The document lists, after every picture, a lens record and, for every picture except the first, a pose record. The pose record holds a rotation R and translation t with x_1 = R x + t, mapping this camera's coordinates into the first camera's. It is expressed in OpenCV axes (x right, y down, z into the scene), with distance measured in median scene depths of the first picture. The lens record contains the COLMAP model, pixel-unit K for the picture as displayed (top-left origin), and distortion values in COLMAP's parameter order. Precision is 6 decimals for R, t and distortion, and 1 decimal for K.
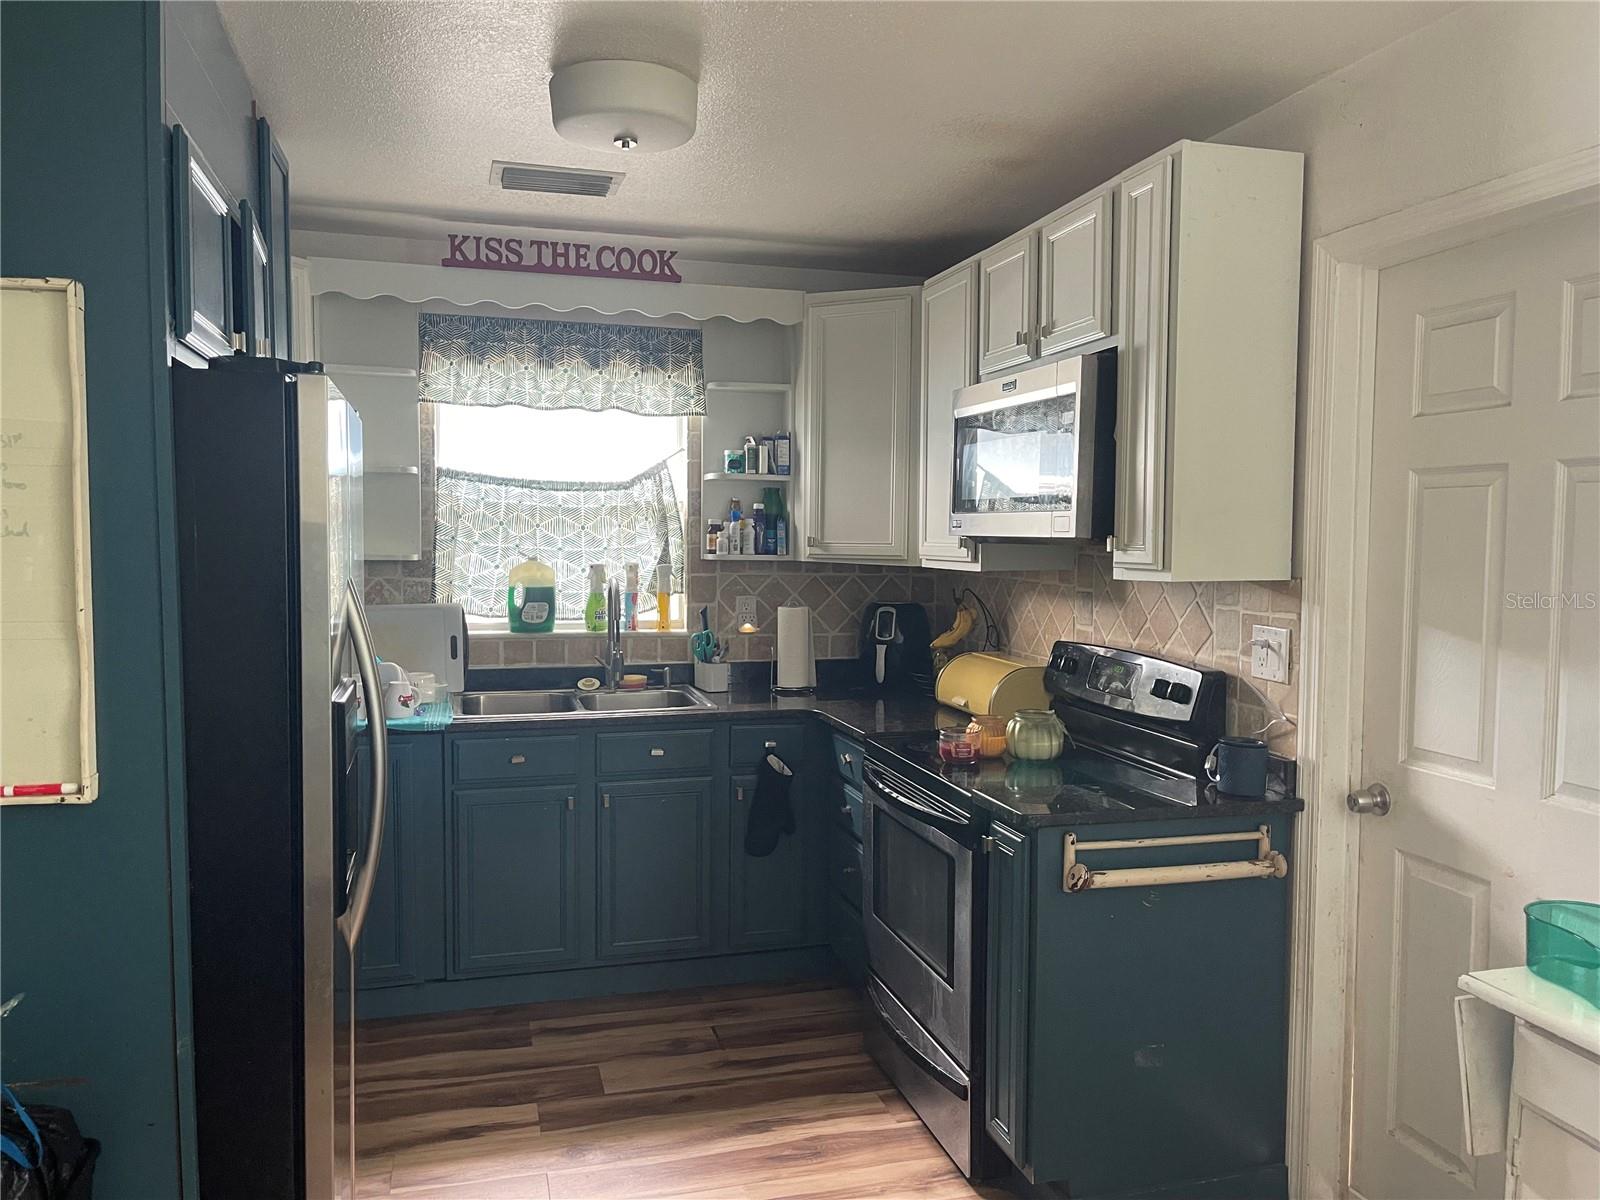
lens RADIAL K [[1214.5, 0, 800.1], [0, 1214.5, 605.8], [0, 0, 1]] dist [0.056345, -0.078582]
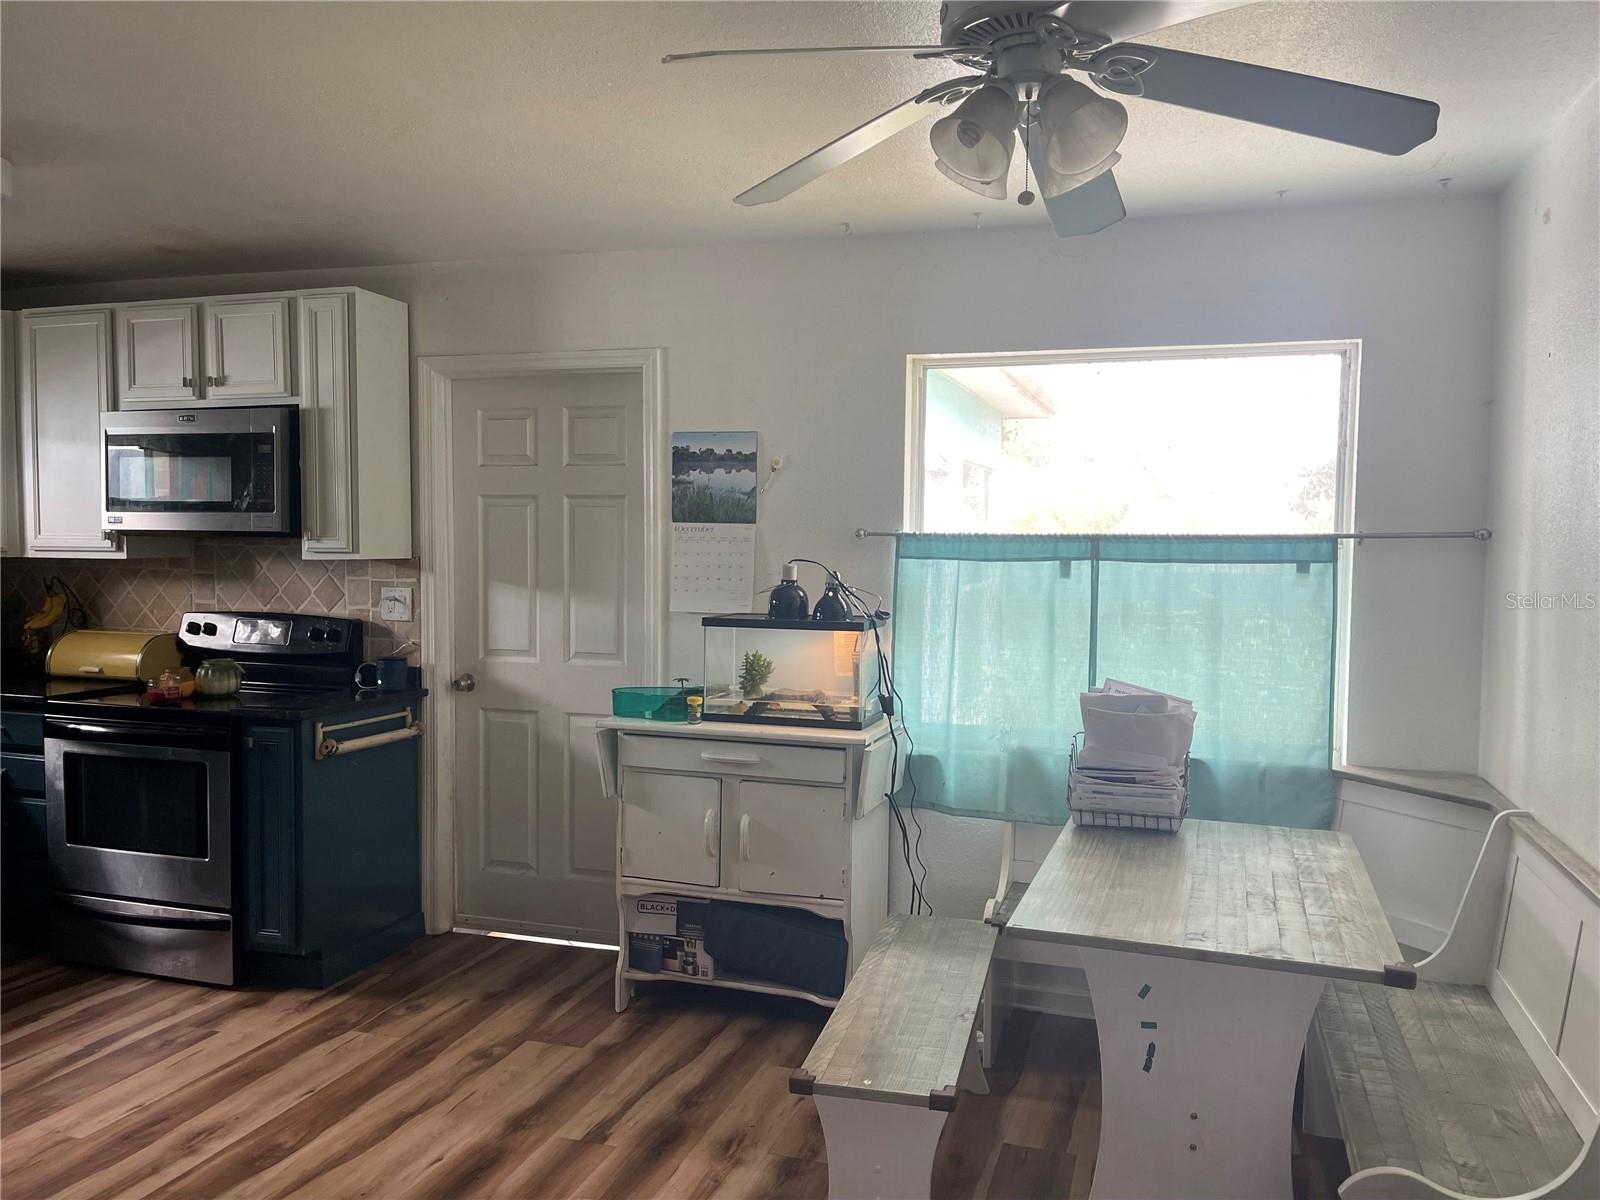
lens RADIAL K [[1214.5, 0, 800.1], [0, 1214.5, 605.8], [0, 0, 1]] dist [0.056345, -0.078582]
pose [[0.557529, -0.043256, 0.829030, -0.687728], [0.044349, 0.998767, 0.022287, 0.030066], [-0.828972, 0.024341, 0.558760, -0.363717]]
